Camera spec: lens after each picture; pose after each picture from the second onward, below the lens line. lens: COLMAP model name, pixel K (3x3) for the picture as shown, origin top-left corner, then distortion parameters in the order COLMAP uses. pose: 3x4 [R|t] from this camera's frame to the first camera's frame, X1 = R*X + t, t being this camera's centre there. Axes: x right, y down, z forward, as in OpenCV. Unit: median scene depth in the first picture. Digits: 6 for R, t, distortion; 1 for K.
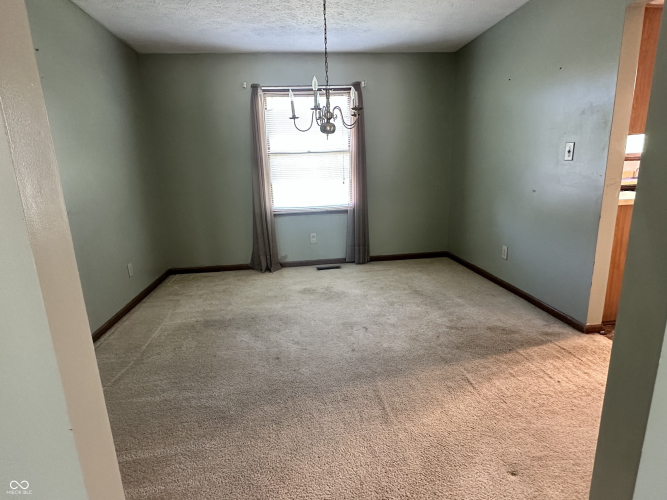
lens RADIAL K [[370.3, 0, 333.5], [0, 370.3, 250.0], [0, 0, 1]] dist [-0.006475, -0.000823]
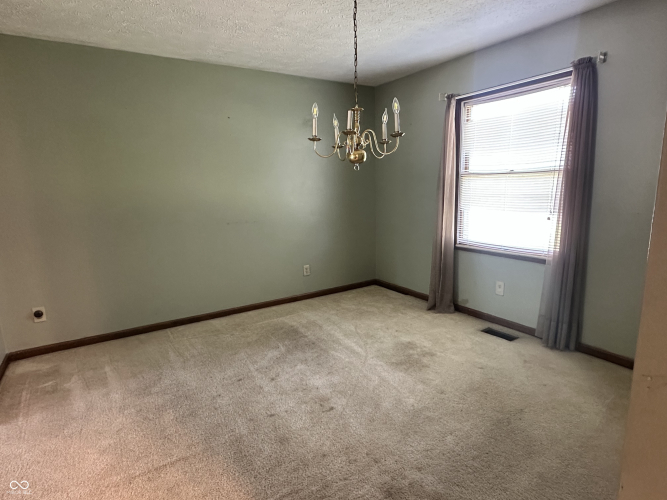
lens RADIAL K [[370.3, 0, 333.5], [0, 370.3, 250.0], [0, 0, 1]] dist [-0.006475, -0.000823]
pose [[0.437683, 0.181302, -0.880661, 0.462729], [-0.184577, 0.976717, 0.109343, -0.133372], [0.879980, 0.114692, 0.460957, 0.384897]]
